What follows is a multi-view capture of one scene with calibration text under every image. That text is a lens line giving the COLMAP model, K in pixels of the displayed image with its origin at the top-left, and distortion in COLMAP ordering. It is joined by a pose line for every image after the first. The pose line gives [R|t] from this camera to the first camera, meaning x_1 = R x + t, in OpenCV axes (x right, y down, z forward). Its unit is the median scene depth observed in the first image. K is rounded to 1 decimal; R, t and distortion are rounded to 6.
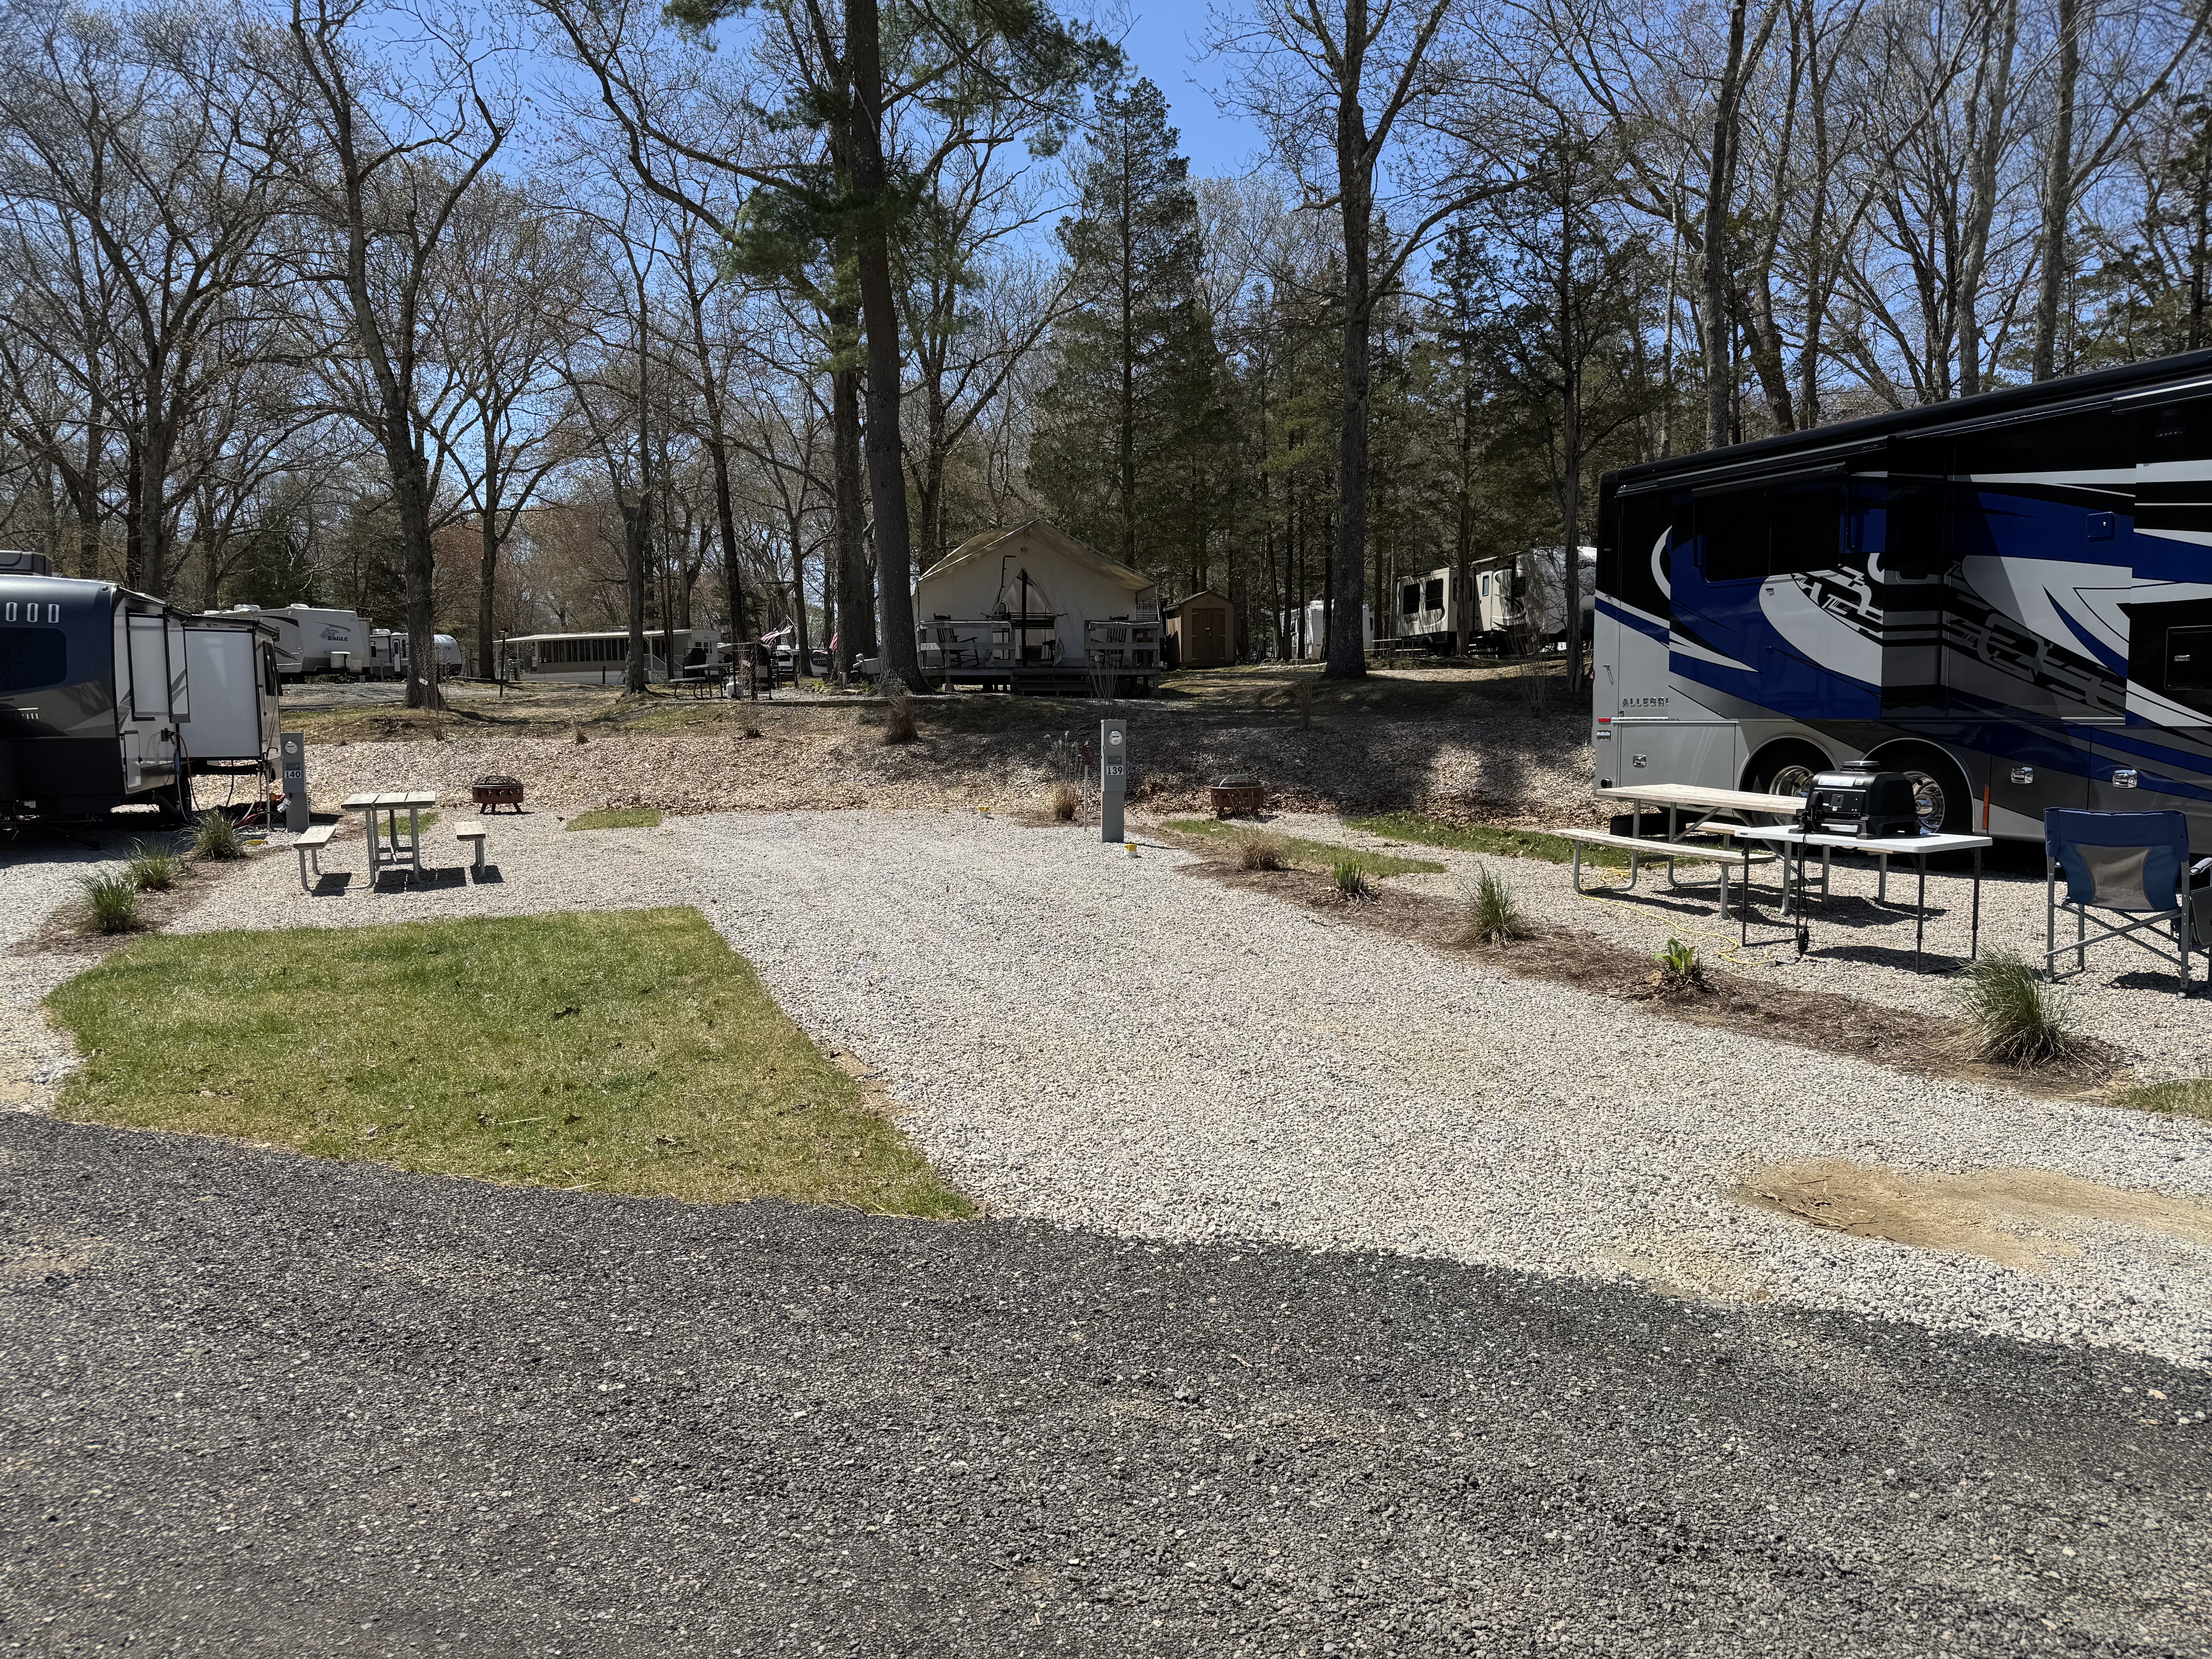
lens RADIAL K [[1546.2, 0, 1106.0], [0, 1546.2, 829.5], [0, 0, 1]] dist [0.007029, 0.000604]
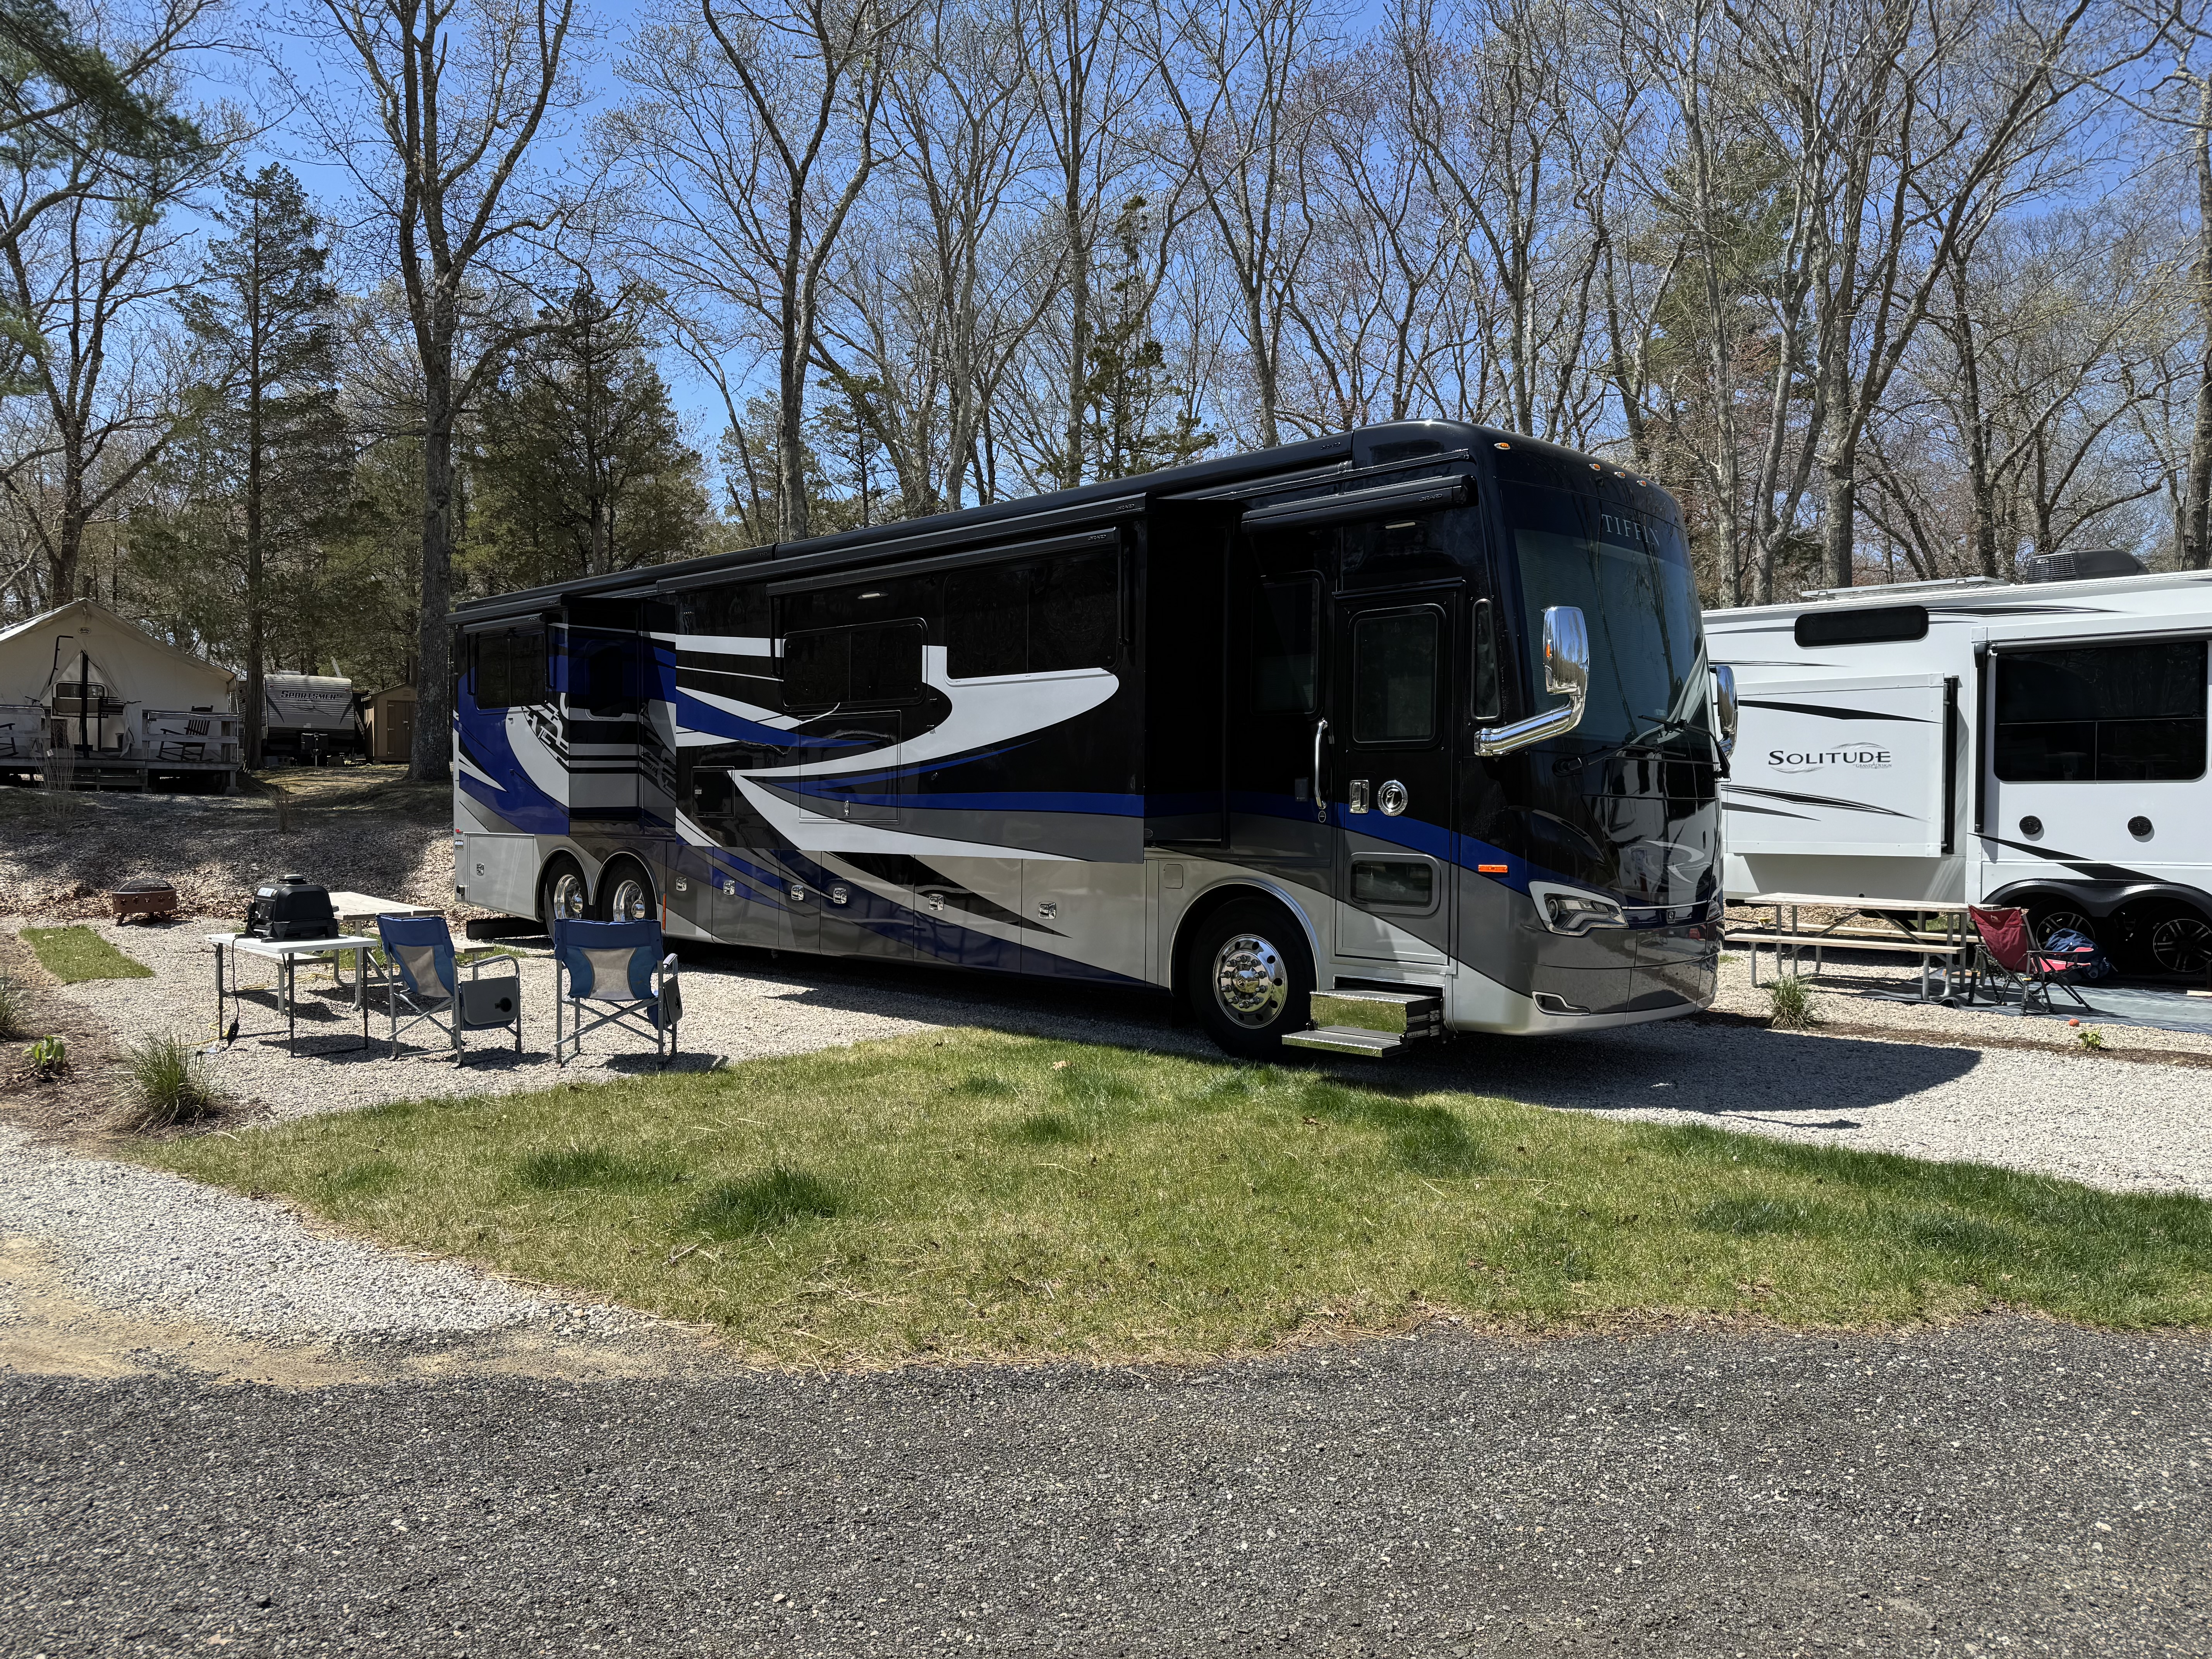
lens RADIAL K [[1546.2, 0, 1106.0], [0, 1546.2, 829.5], [0, 0, 1]] dist [0.007029, 0.000604]
pose [[0.934813, 0.014668, 0.354837, 0.458003], [0.006467, 0.998278, -0.058303, -0.006168], [-0.355082, 0.056797, 0.933108, -0.214481]]
